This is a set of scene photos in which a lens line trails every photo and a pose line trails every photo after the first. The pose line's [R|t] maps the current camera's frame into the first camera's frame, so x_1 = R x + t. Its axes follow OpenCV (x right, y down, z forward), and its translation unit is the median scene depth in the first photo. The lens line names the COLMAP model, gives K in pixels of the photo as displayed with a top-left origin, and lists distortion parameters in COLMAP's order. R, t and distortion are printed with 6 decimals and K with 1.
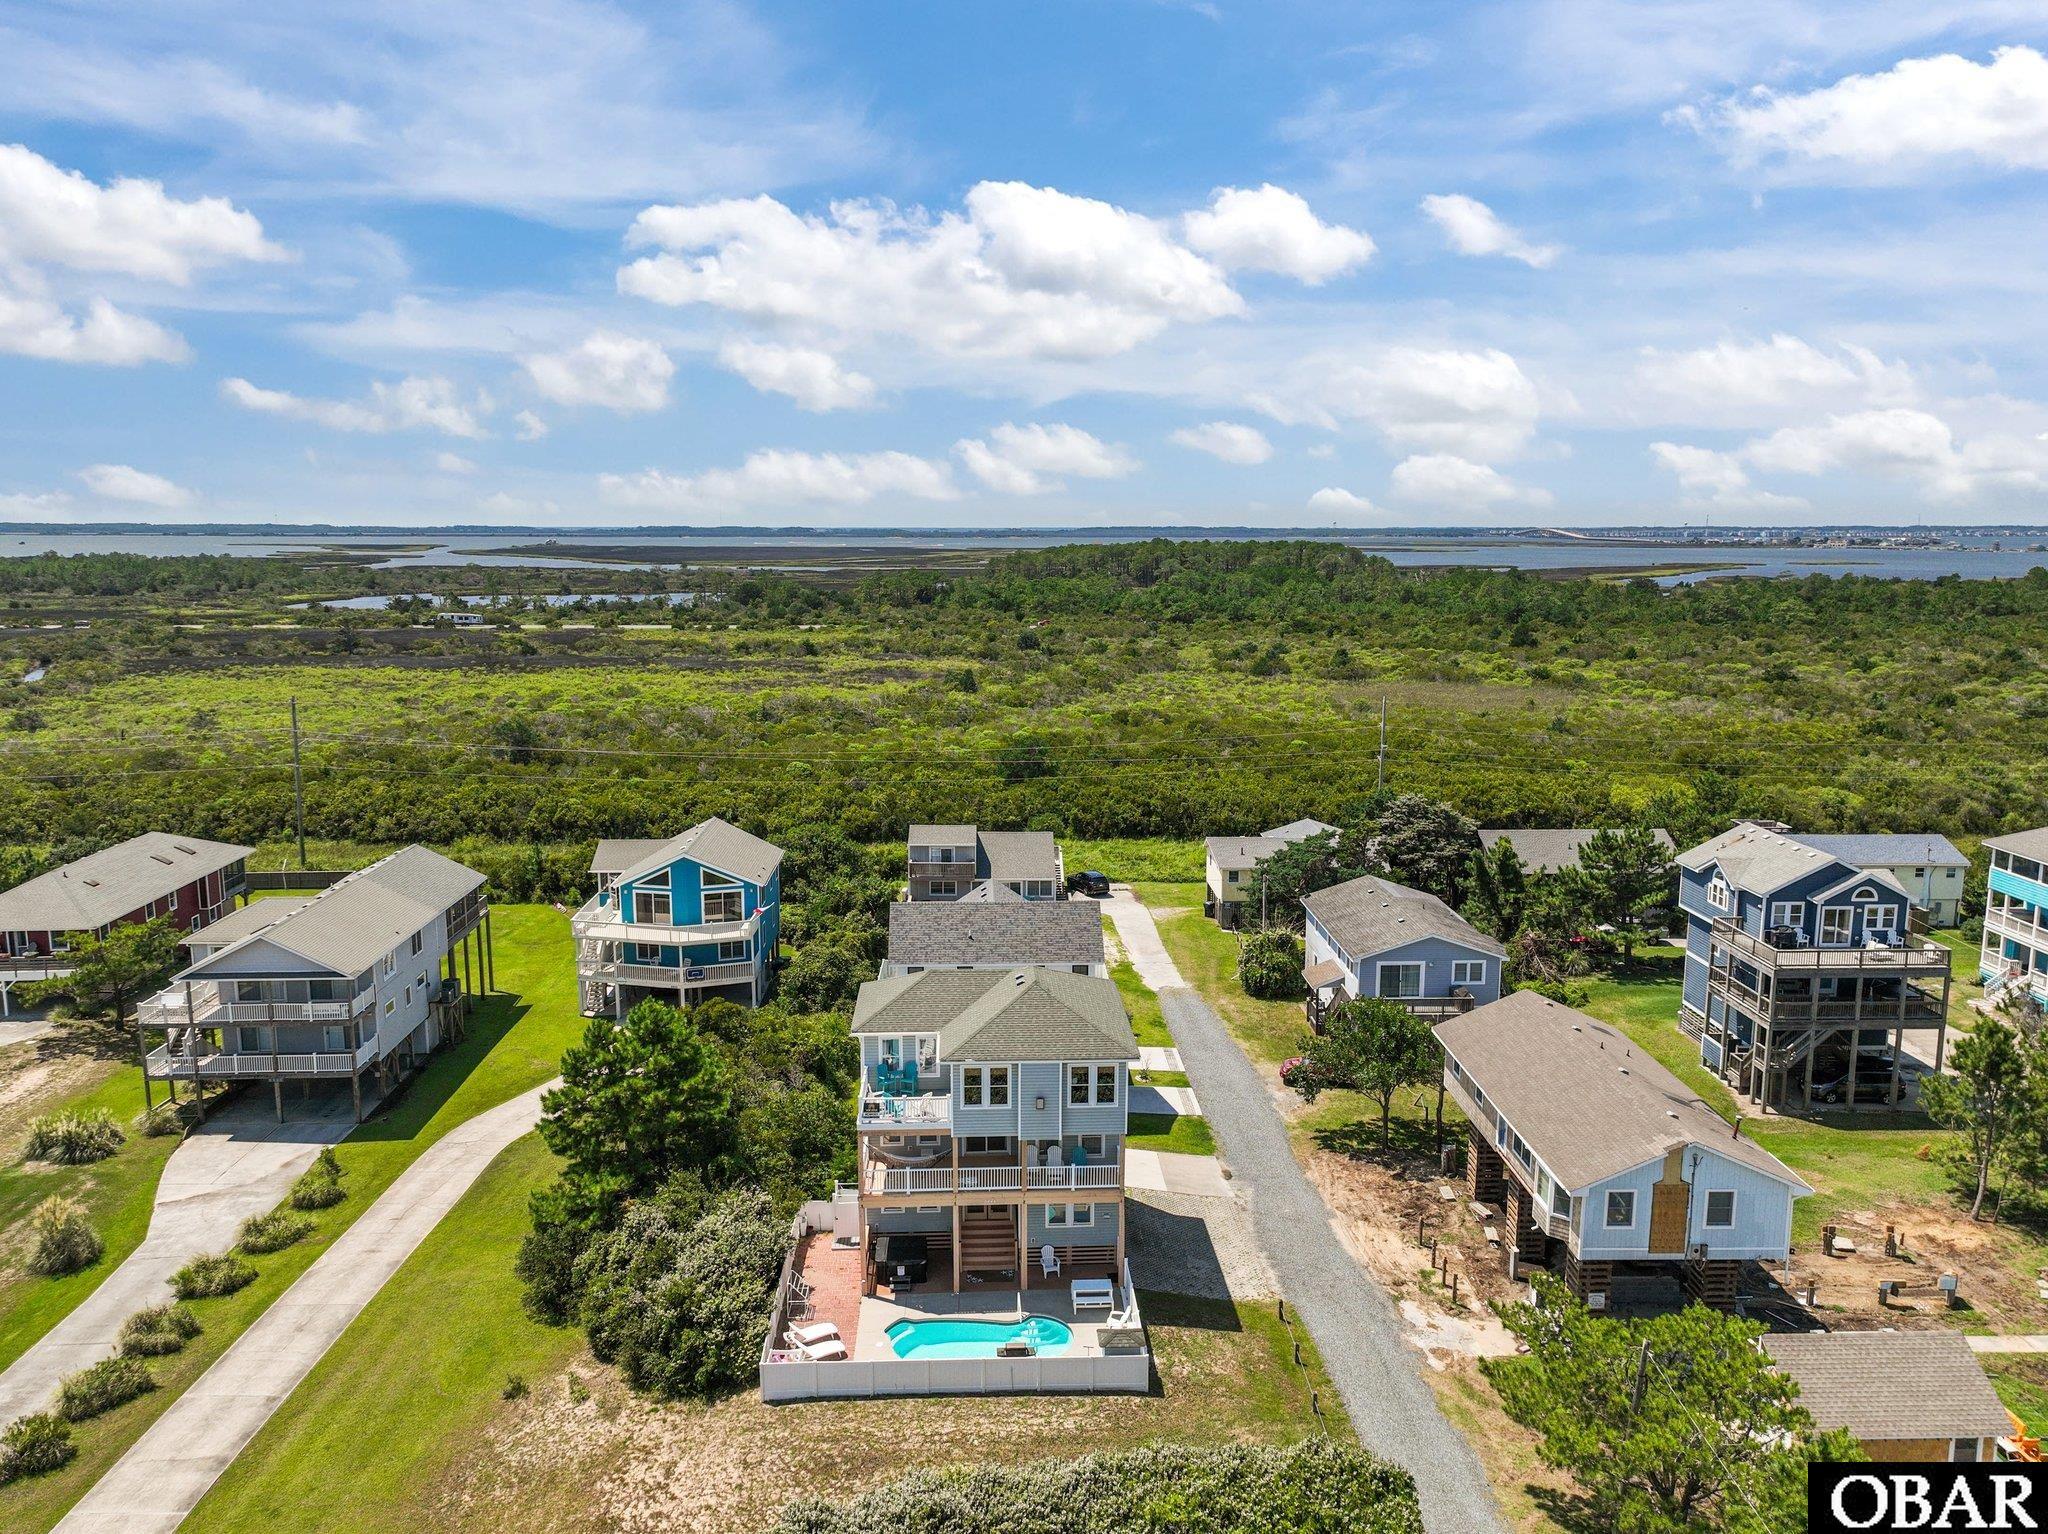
lens RADIAL K [[1477.8, 0, 1026.9], [0, 1477.8, 758.7], [0, 0, 1]] dist [0.005244, 0.006604]
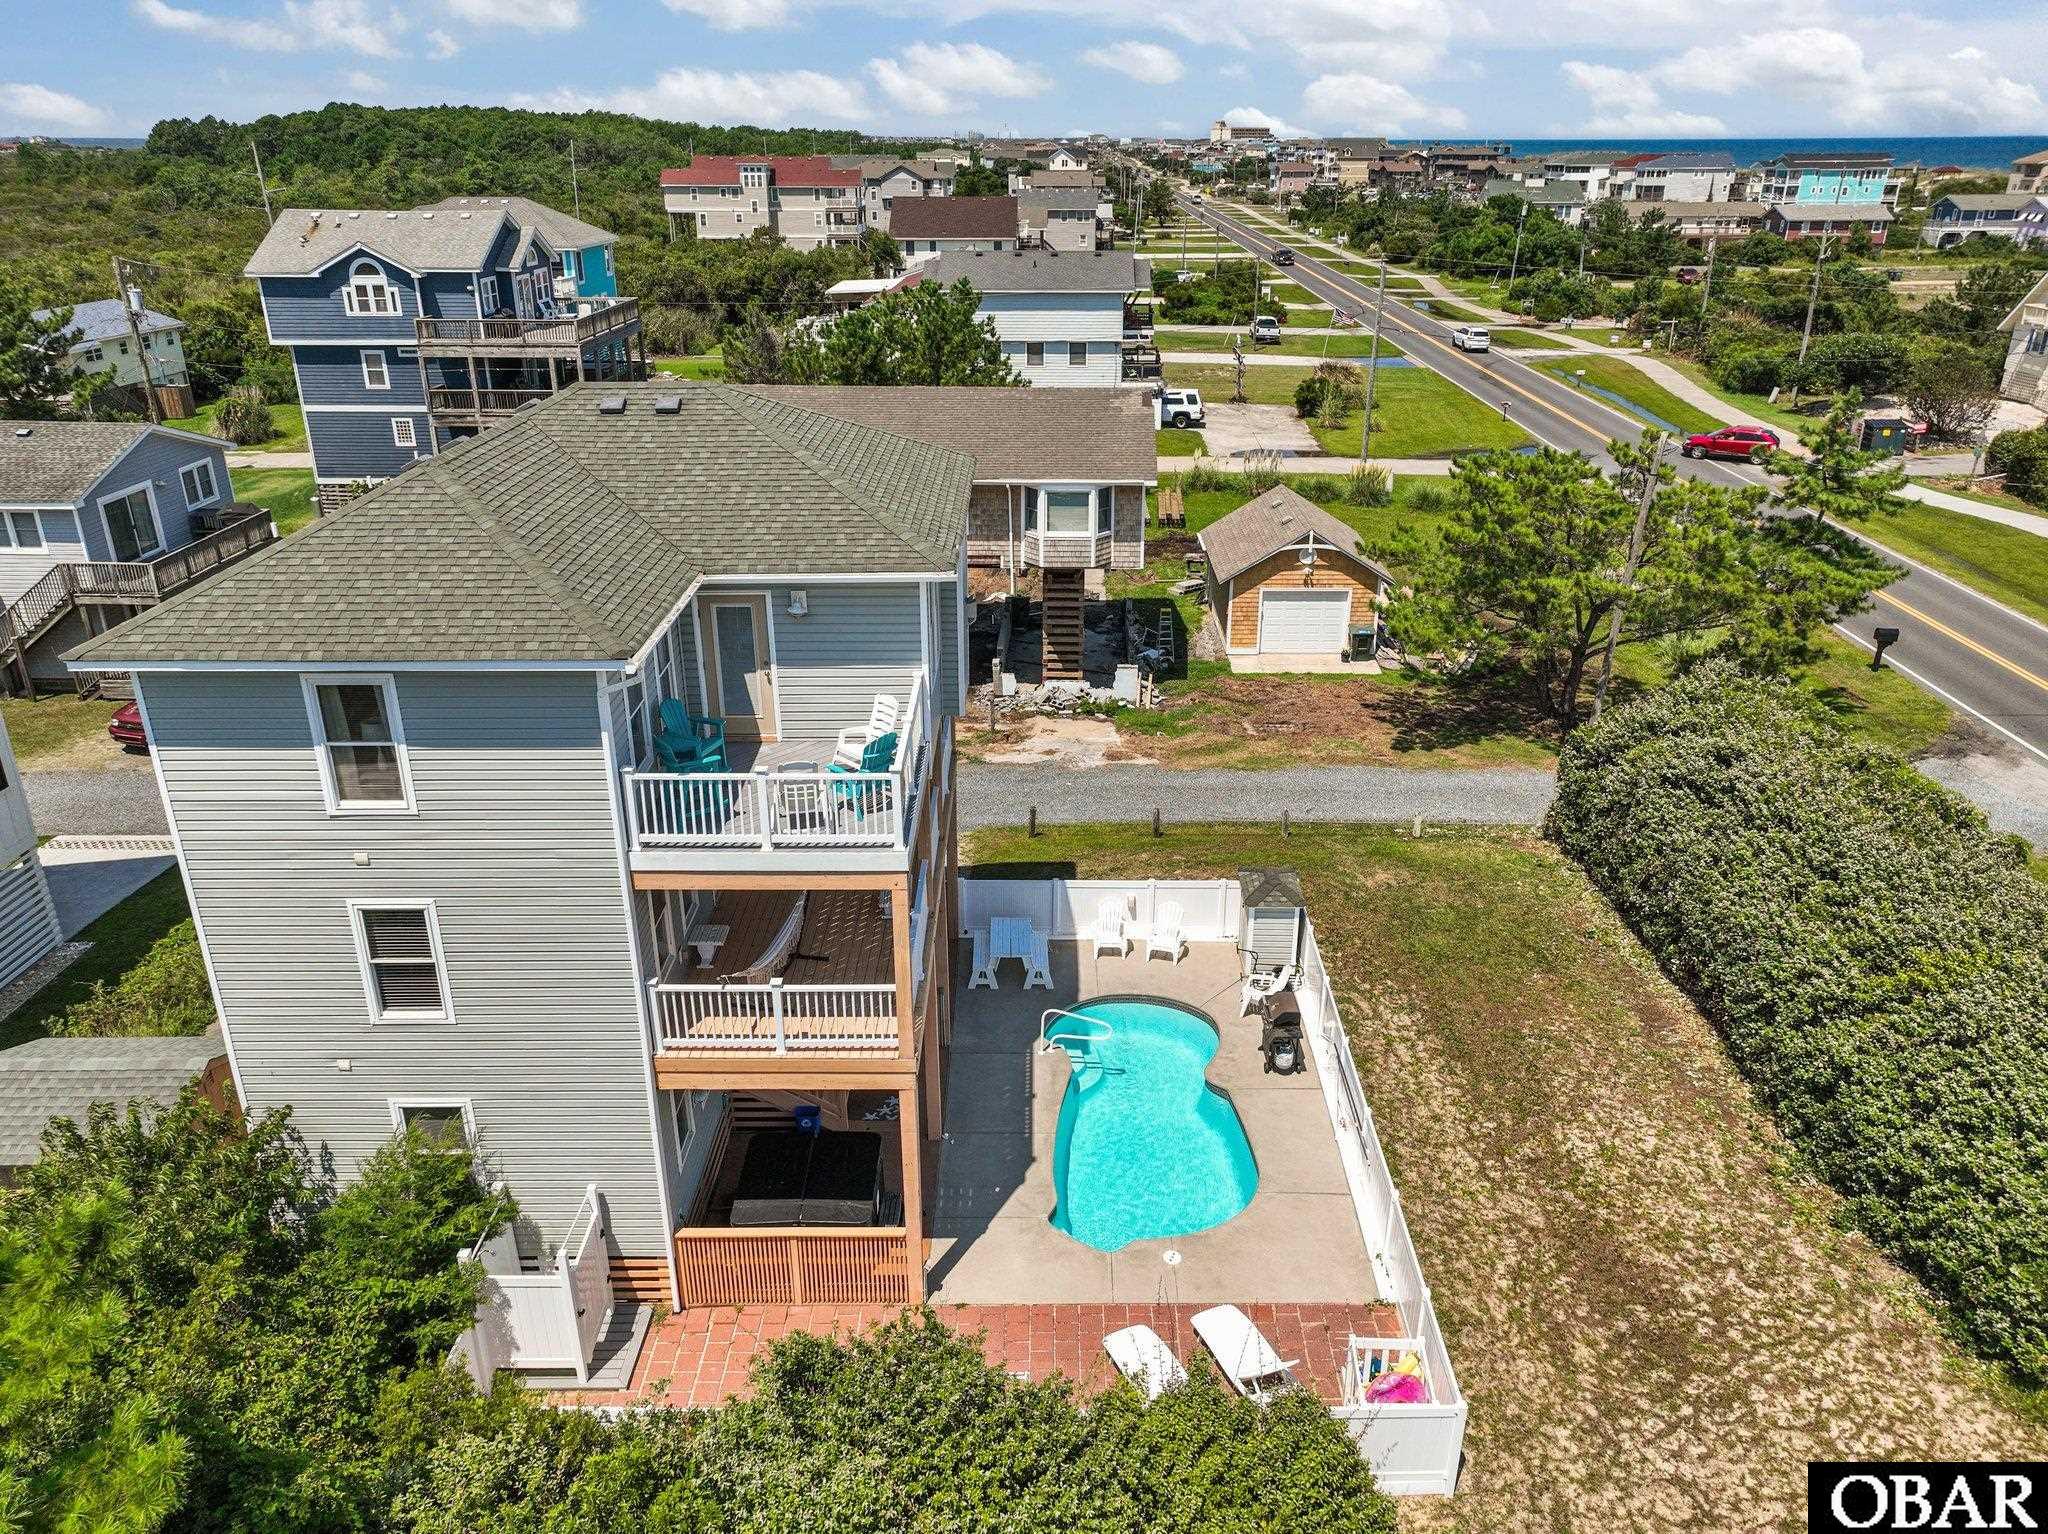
lens RADIAL K [[1477.8, 0, 1026.9], [0, 1477.8, 758.7], [0, 0, 1]] dist [0.005244, 0.006604]
pose [[0.048573, -0.387186, 0.920721, -0.368830], [0.151701, 0.913975, 0.376346, 0.100624], [-0.987232, 0.121394, 0.103131, 0.867235]]
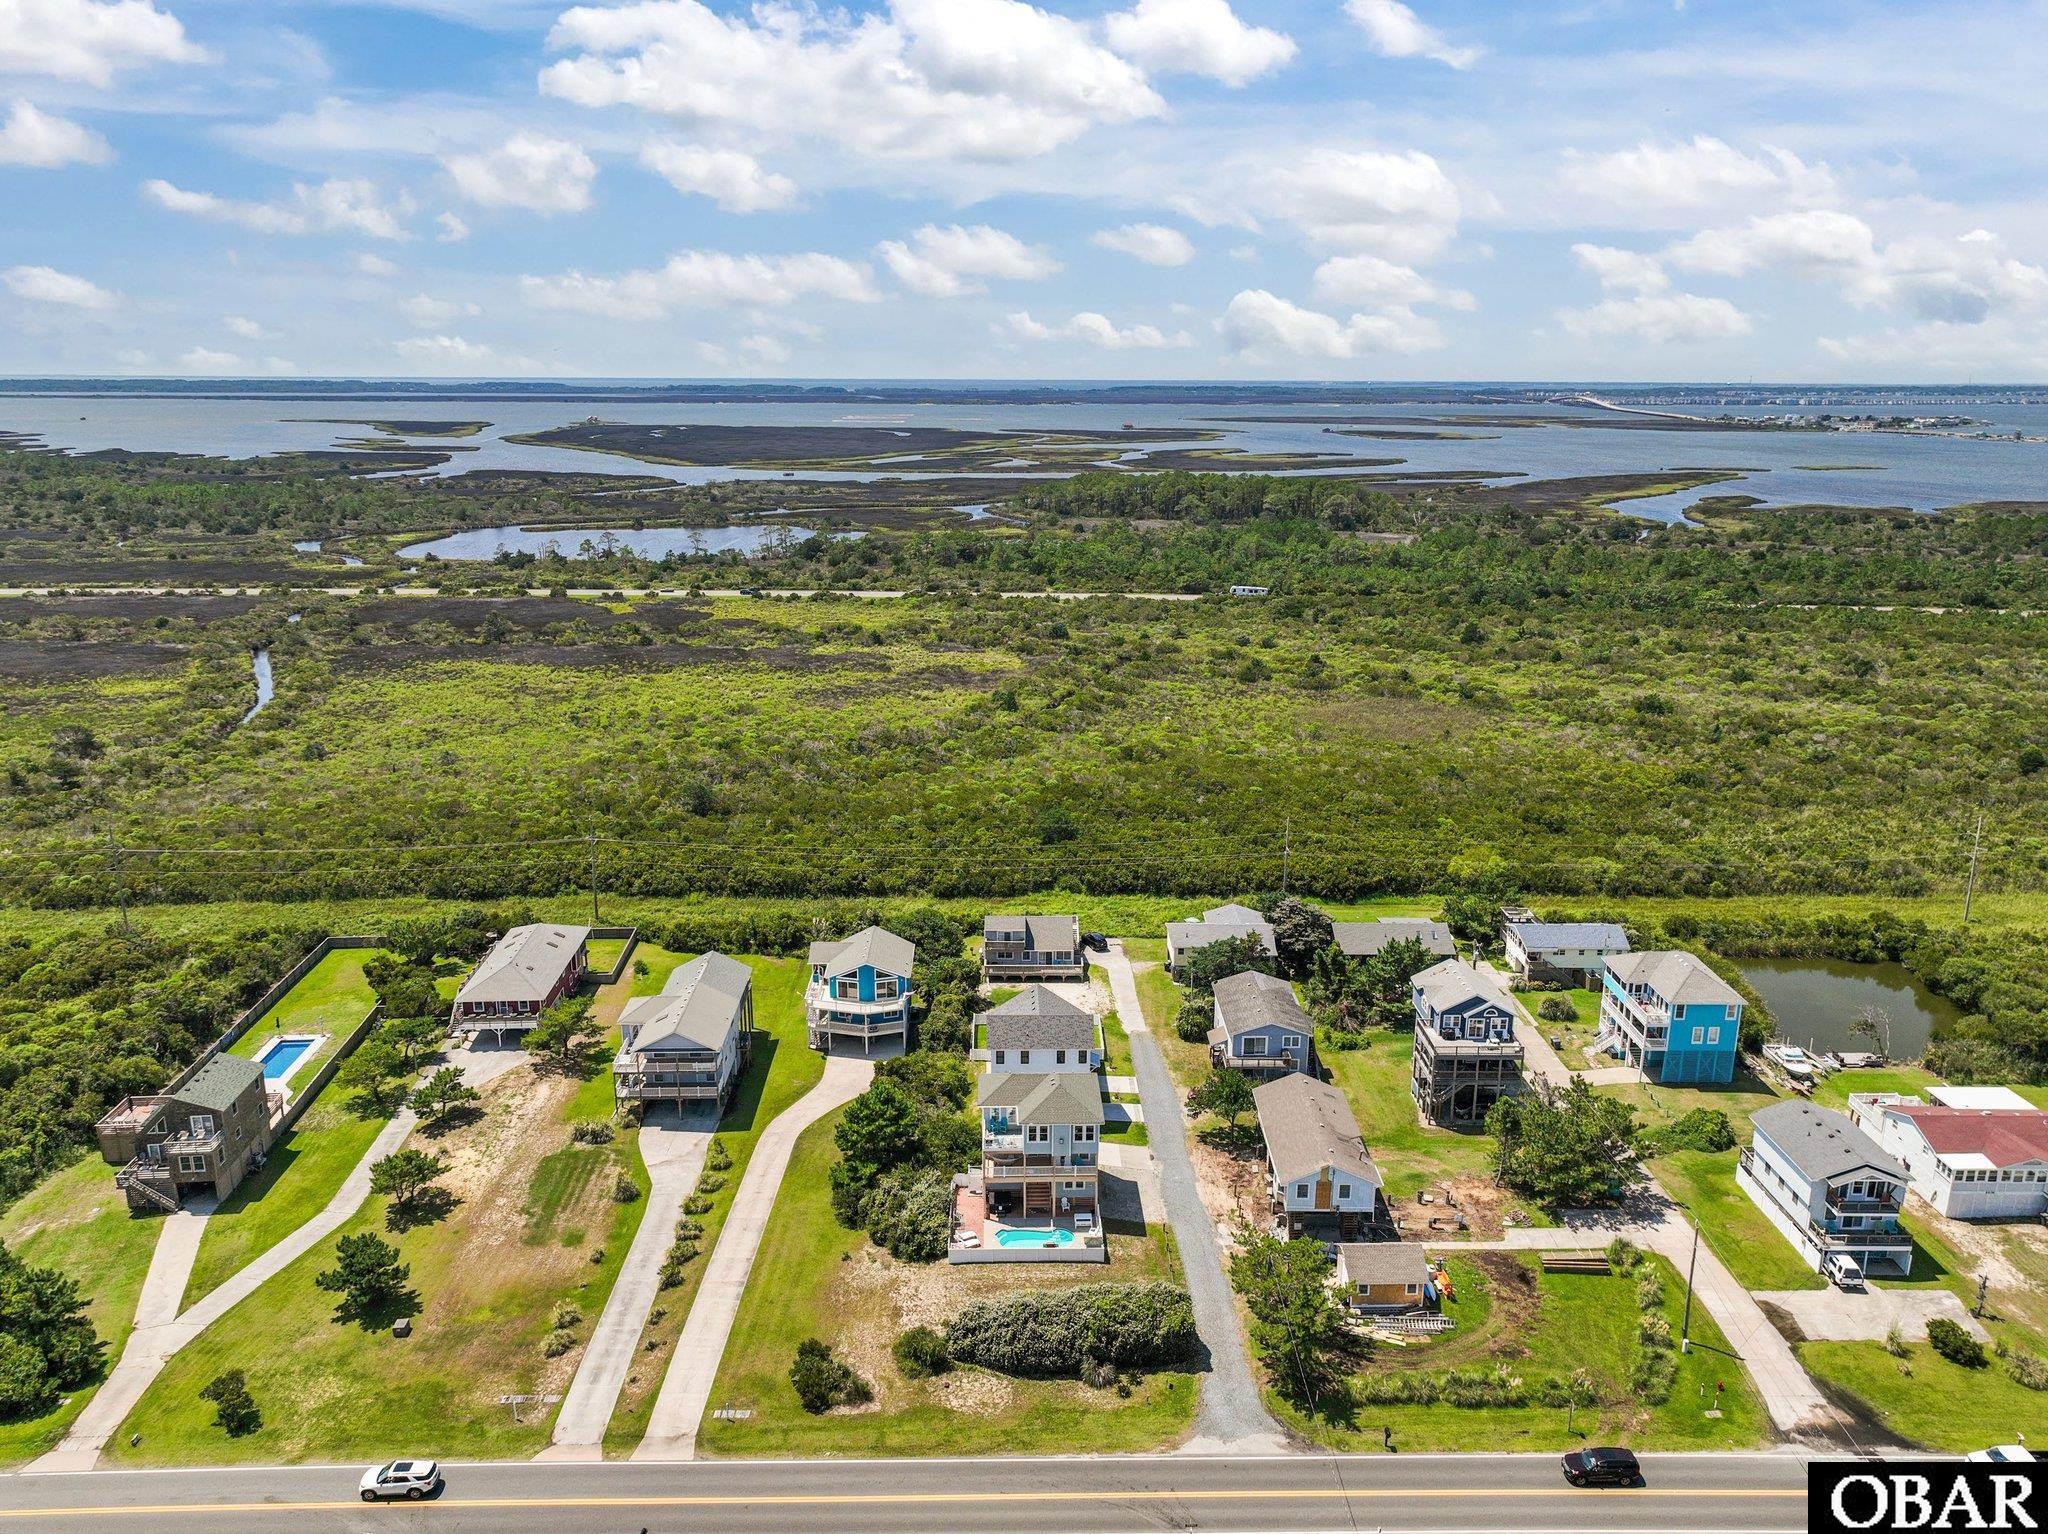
lens RADIAL K [[1477.8, 0, 1026.9], [0, 1477.8, 758.7], [0, 0, 1]] dist [0.005244, 0.006604]
pose [[0.999787, 0.007794, -0.019118, -0.005162], [-0.005874, 0.995119, 0.098505, -0.544291], [0.019793, -0.098371, 0.994953, -1.151159]]
